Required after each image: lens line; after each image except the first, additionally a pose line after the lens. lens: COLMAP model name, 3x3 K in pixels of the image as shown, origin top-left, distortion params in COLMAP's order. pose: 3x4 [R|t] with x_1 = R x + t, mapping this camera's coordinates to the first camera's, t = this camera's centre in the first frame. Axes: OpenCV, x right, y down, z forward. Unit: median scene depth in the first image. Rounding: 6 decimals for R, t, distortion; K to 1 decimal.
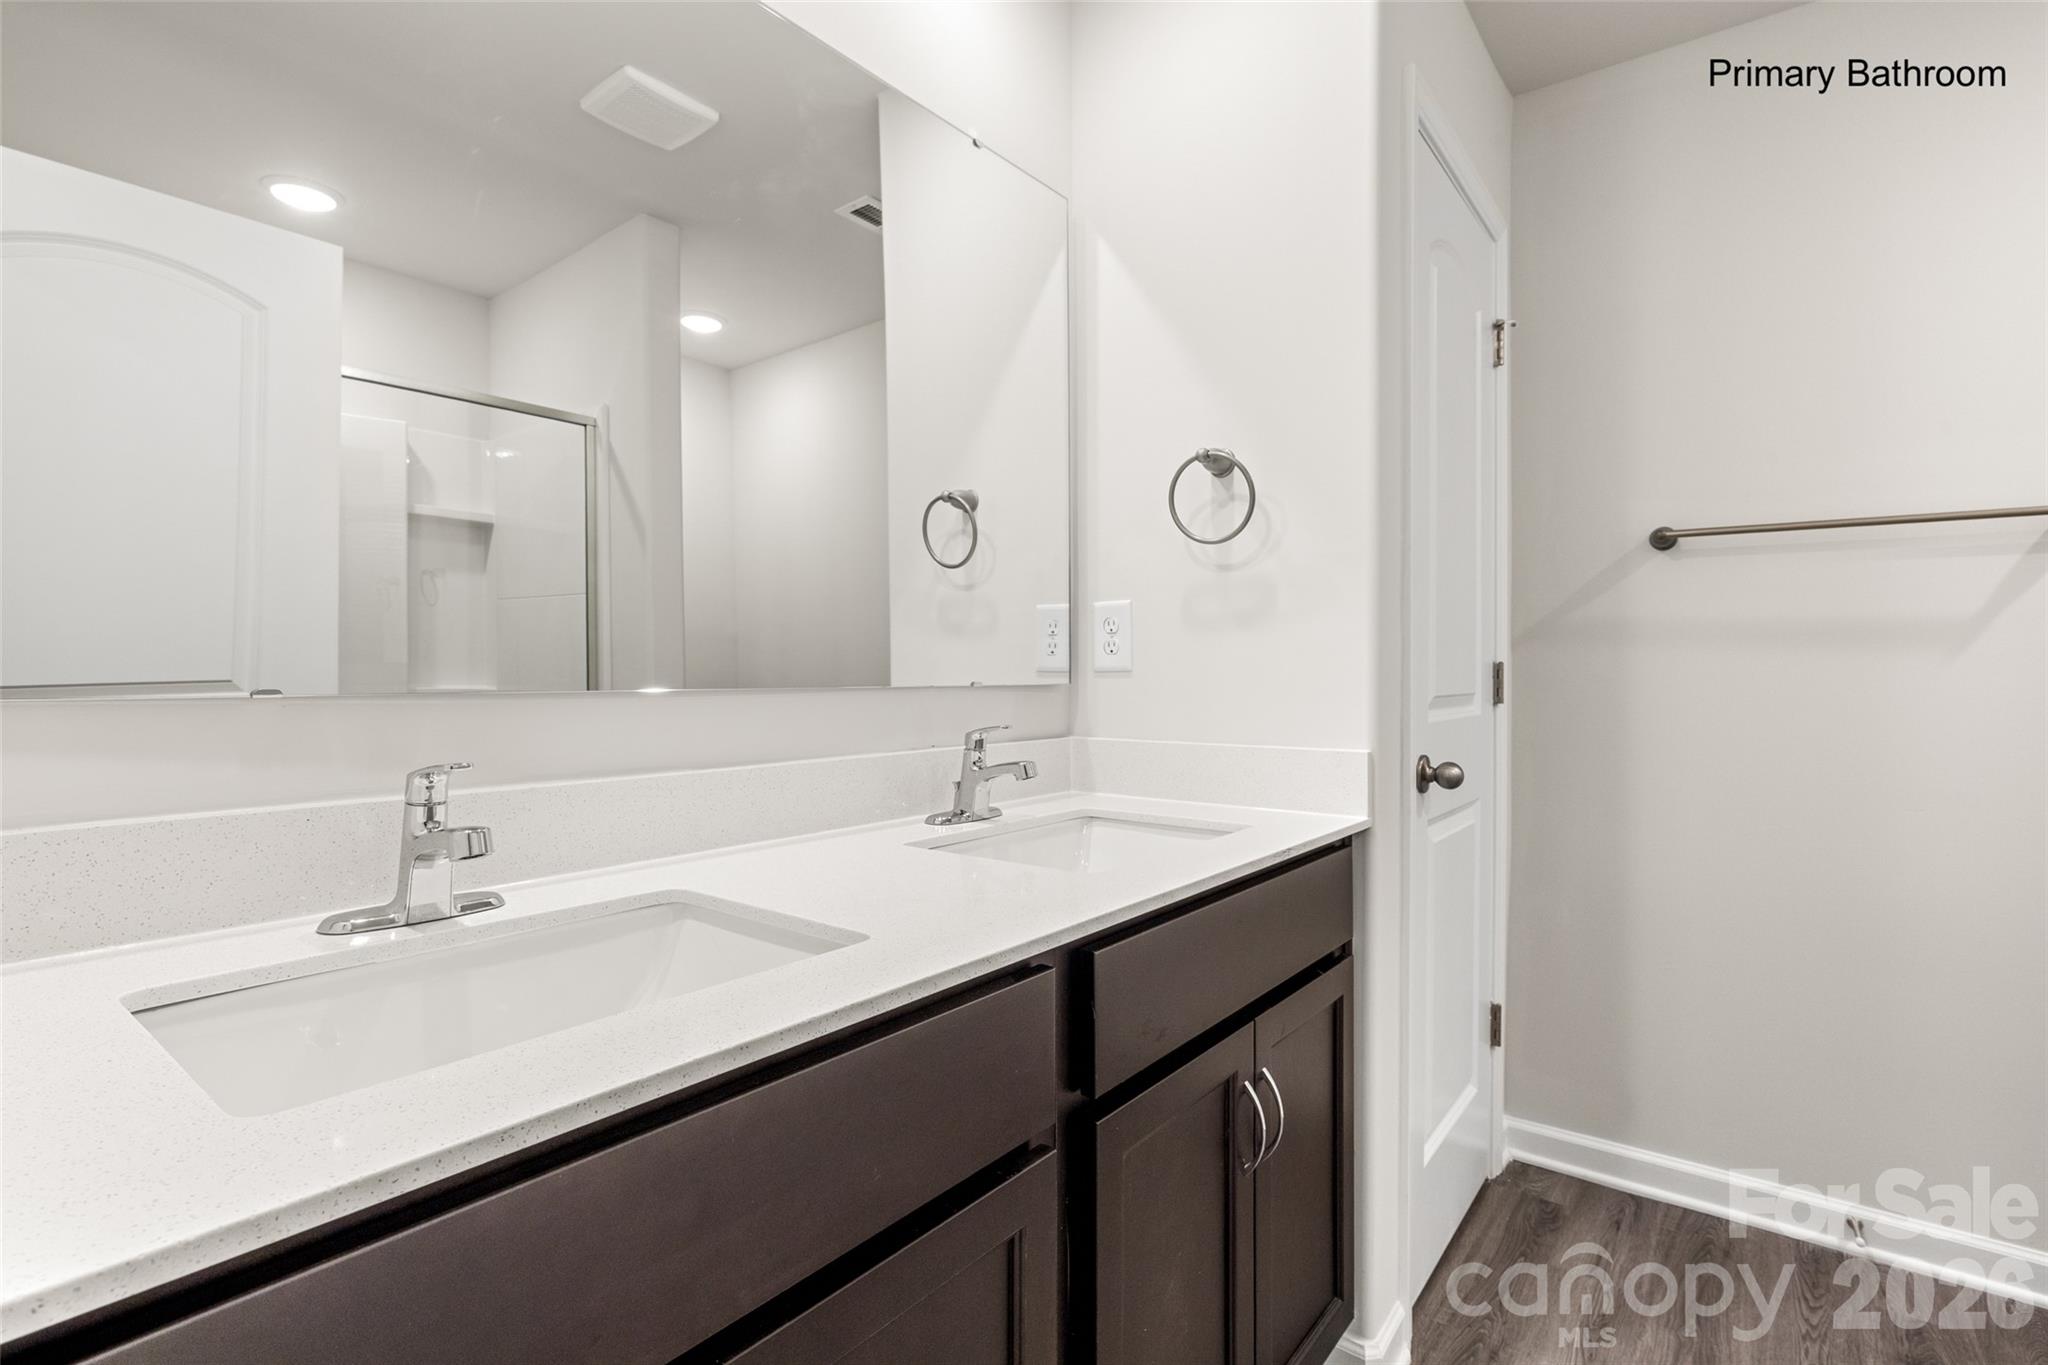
lens RADIAL K [[961.4, 0, 1015.3], [0, 961.4, 687.6], [0, 0, 1]] dist [-0.011206, 0.000424]
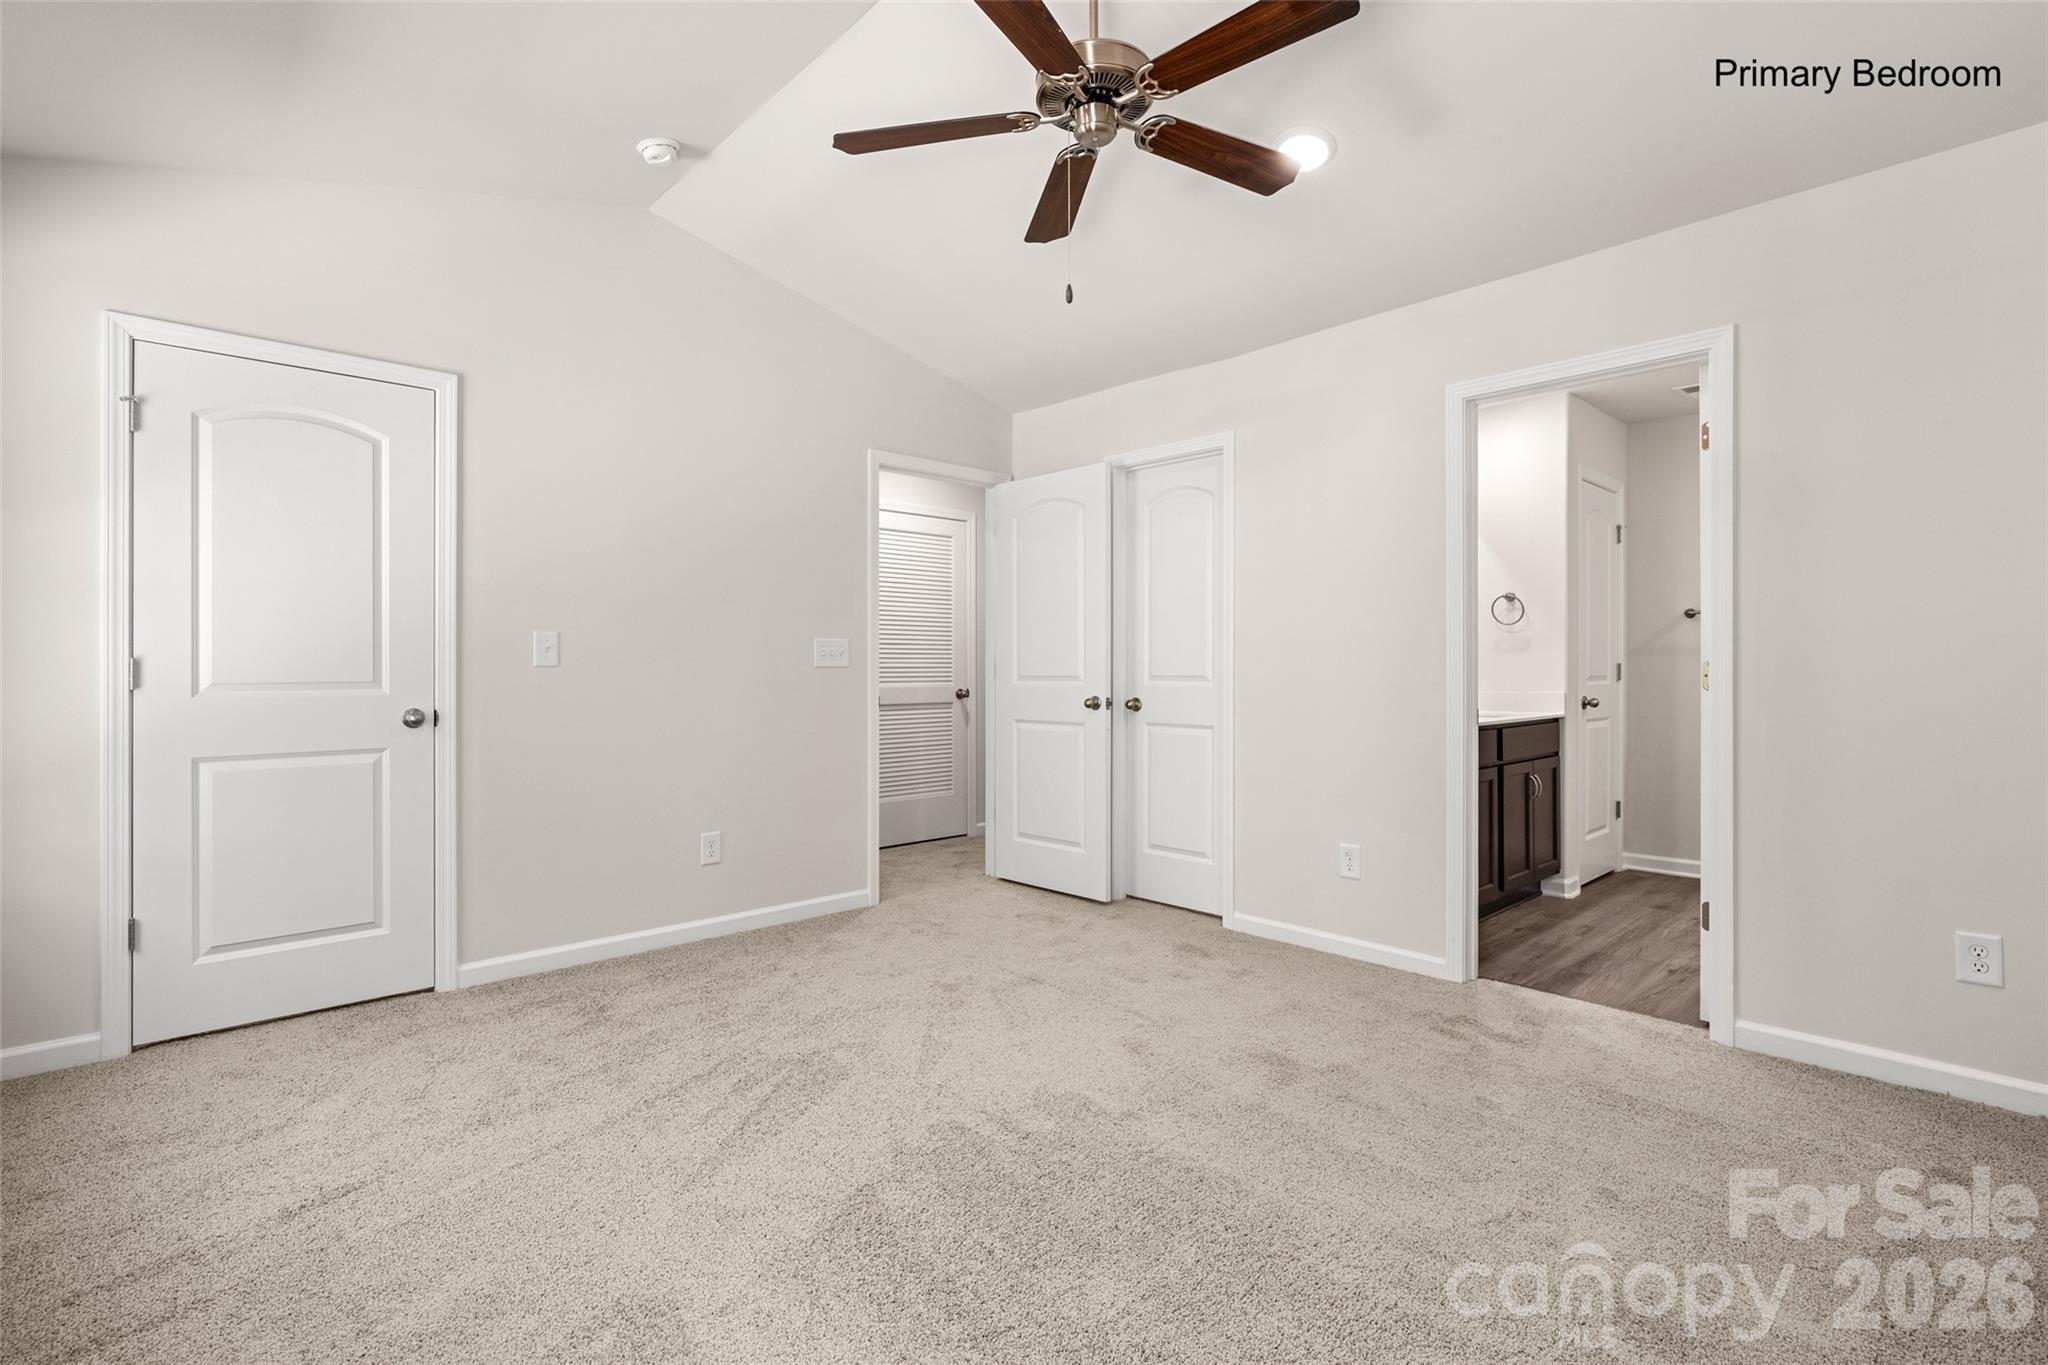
lens RADIAL K [[961.4, 0, 1022.8], [0, 961.4, 674.0], [0, 0, 1]] dist [-0.011206, 0.000424]
pose [[0.988498, -0.001088, -0.151232, -0.823712], [0.000169, 0.999981, -0.006091, 0.020600], [0.151236, 0.005995, 0.988480, -2.142073]]
